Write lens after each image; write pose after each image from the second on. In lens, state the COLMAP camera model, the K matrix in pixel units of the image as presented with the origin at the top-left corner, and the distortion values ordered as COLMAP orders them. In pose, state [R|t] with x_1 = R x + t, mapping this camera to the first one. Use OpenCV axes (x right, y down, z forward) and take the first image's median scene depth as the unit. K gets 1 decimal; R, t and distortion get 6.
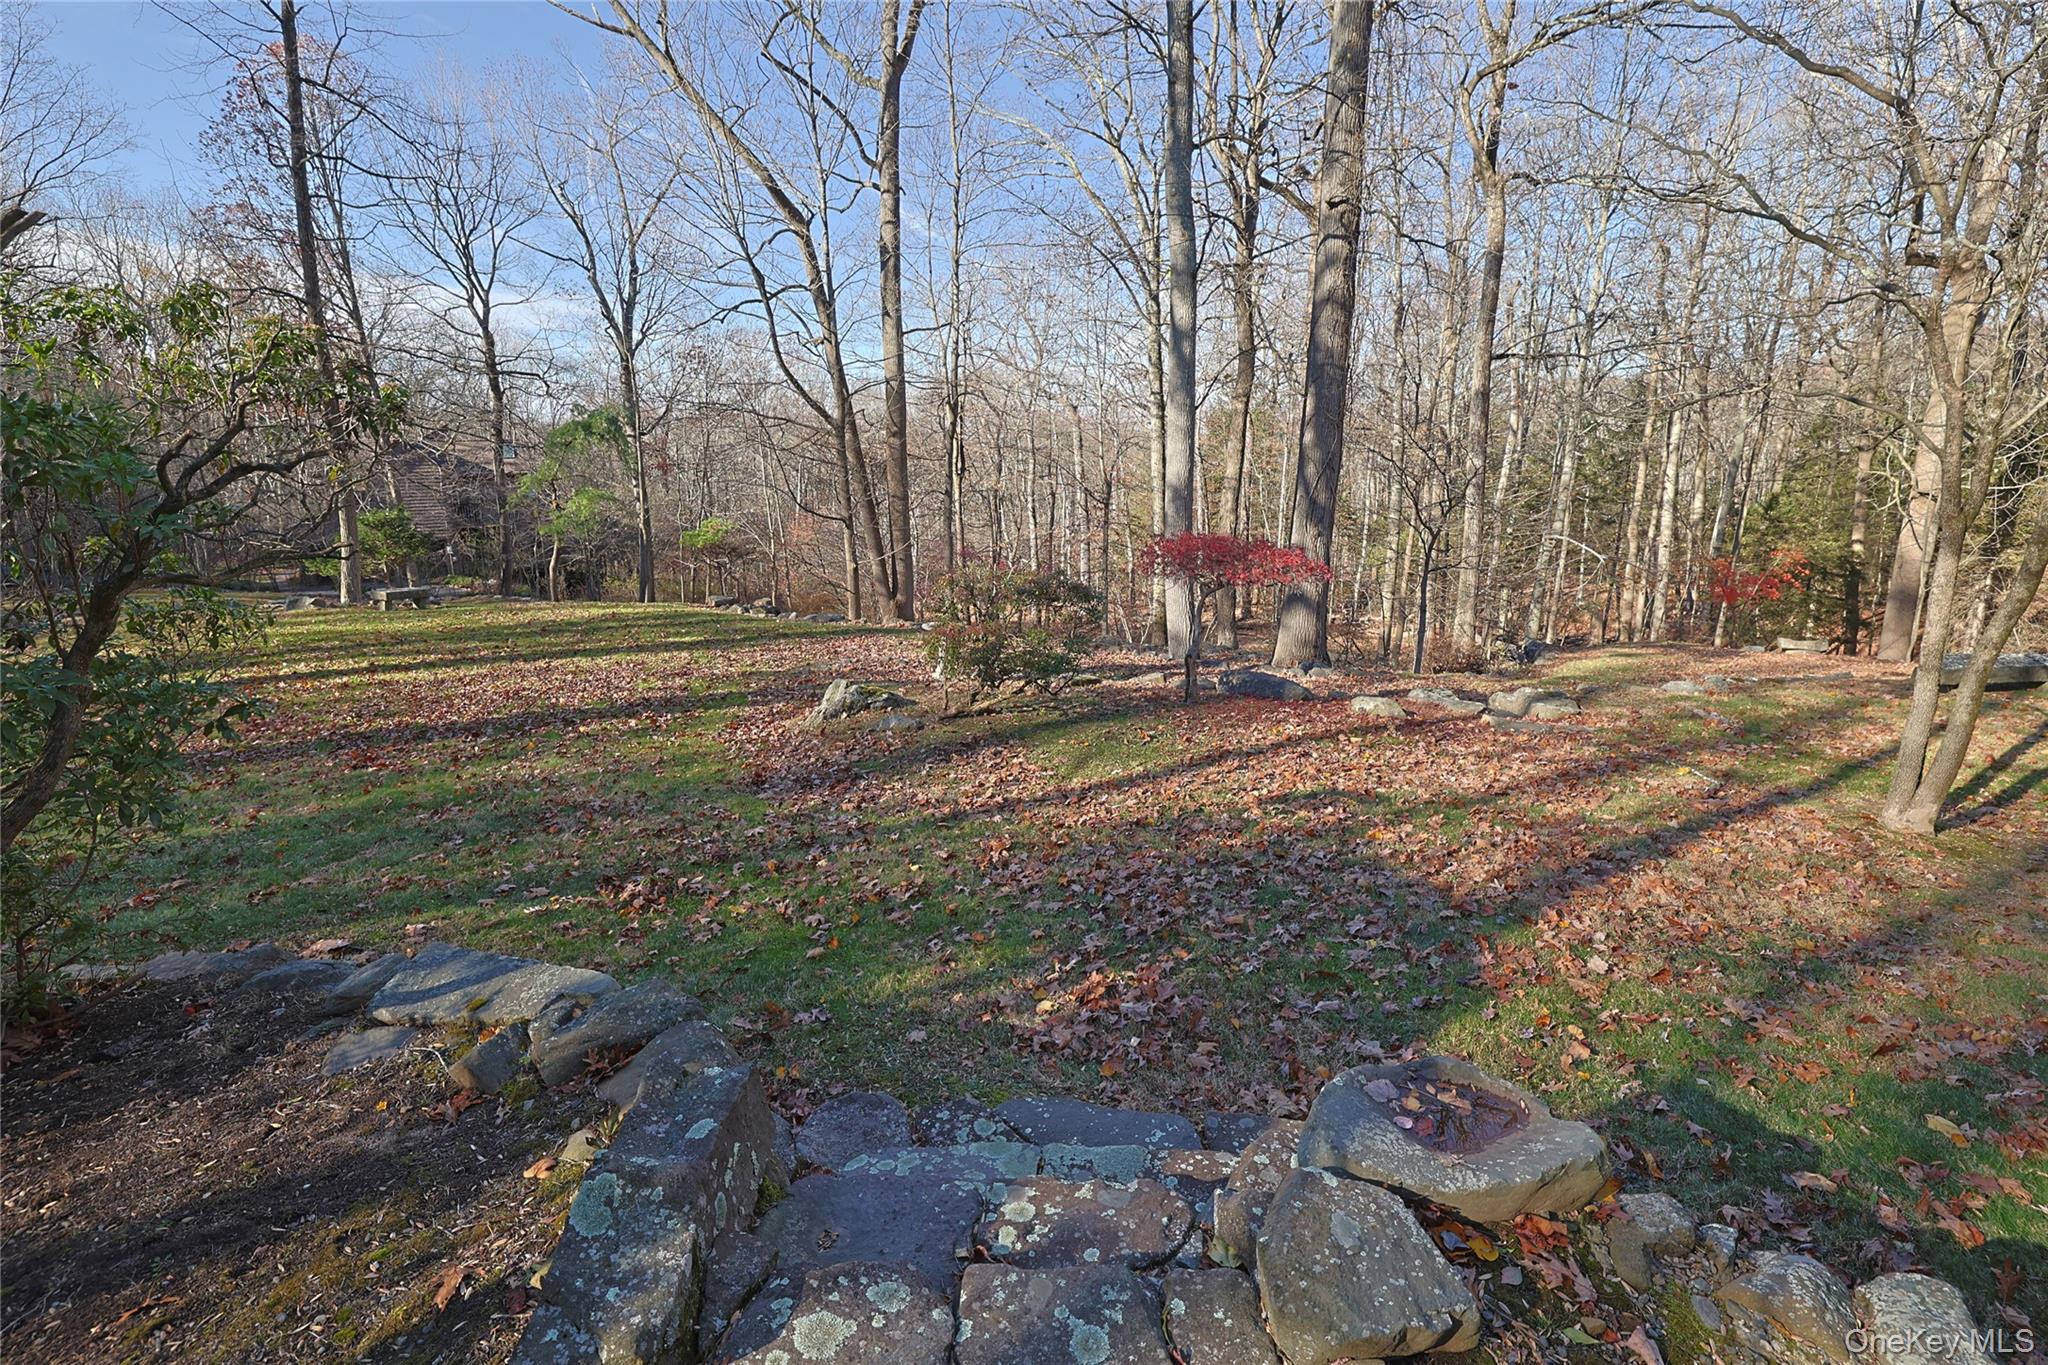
lens RADIAL K [[927.6, 0, 1011.1], [0, 927.6, 671.9], [0, 0, 1]] dist [-0.029174, 0.000582]
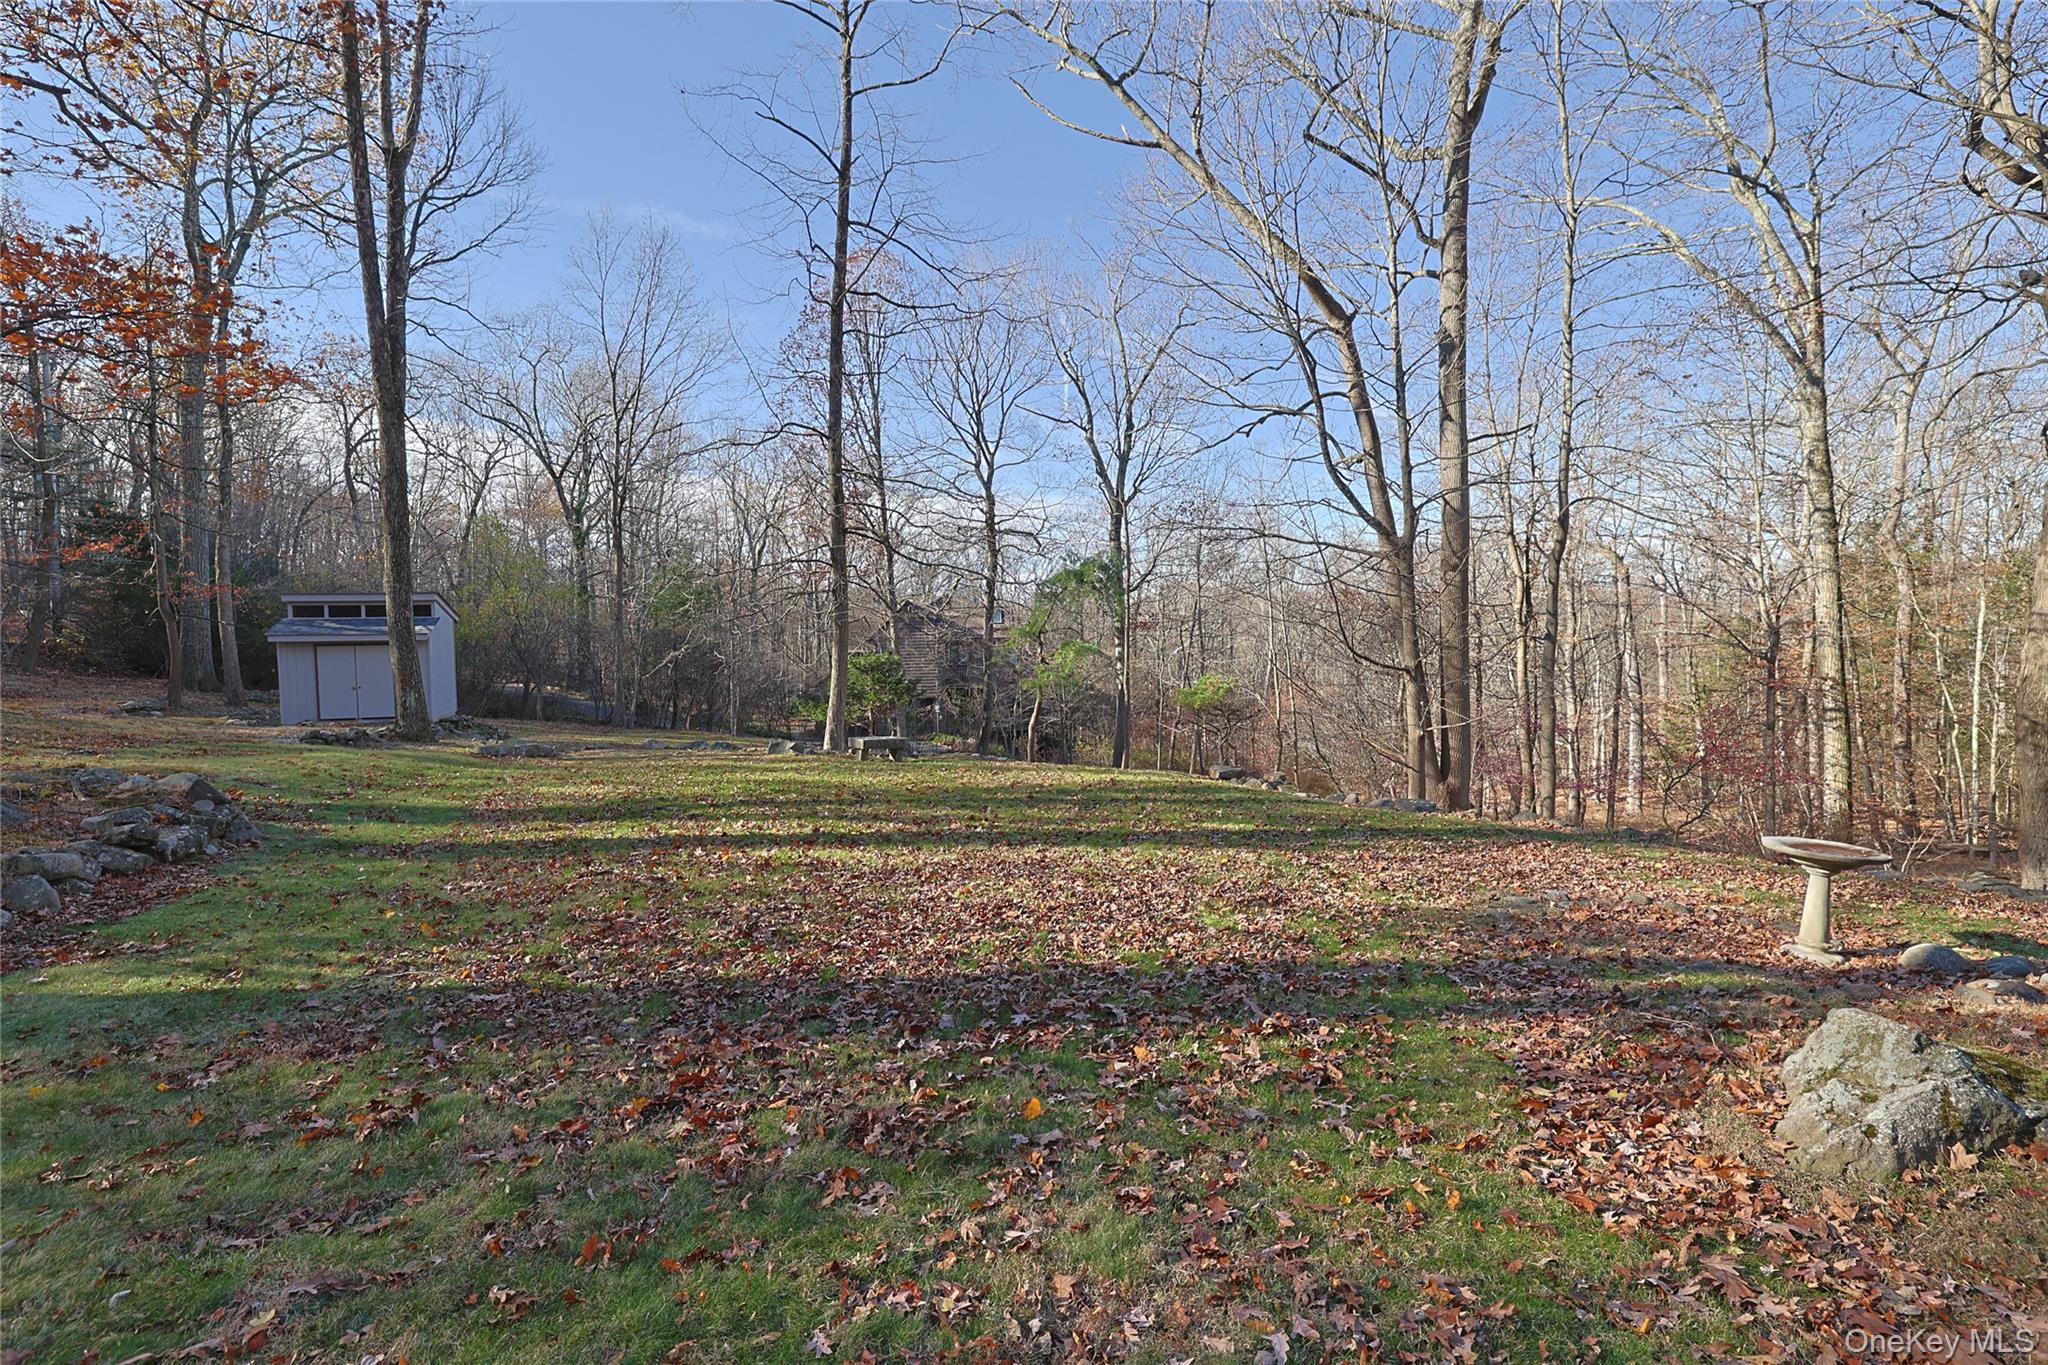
lens RADIAL K [[927.6, 0, 1017.9], [0, 927.6, 683.2], [0, 0, 1]] dist [-0.029174, 0.000582]
pose [[0.894845, 0.011186, -0.446236, -0.115106], [-0.090113, 0.983630, -0.156050, -0.011525], [0.437185, 0.179853, 0.881205, 0.200912]]
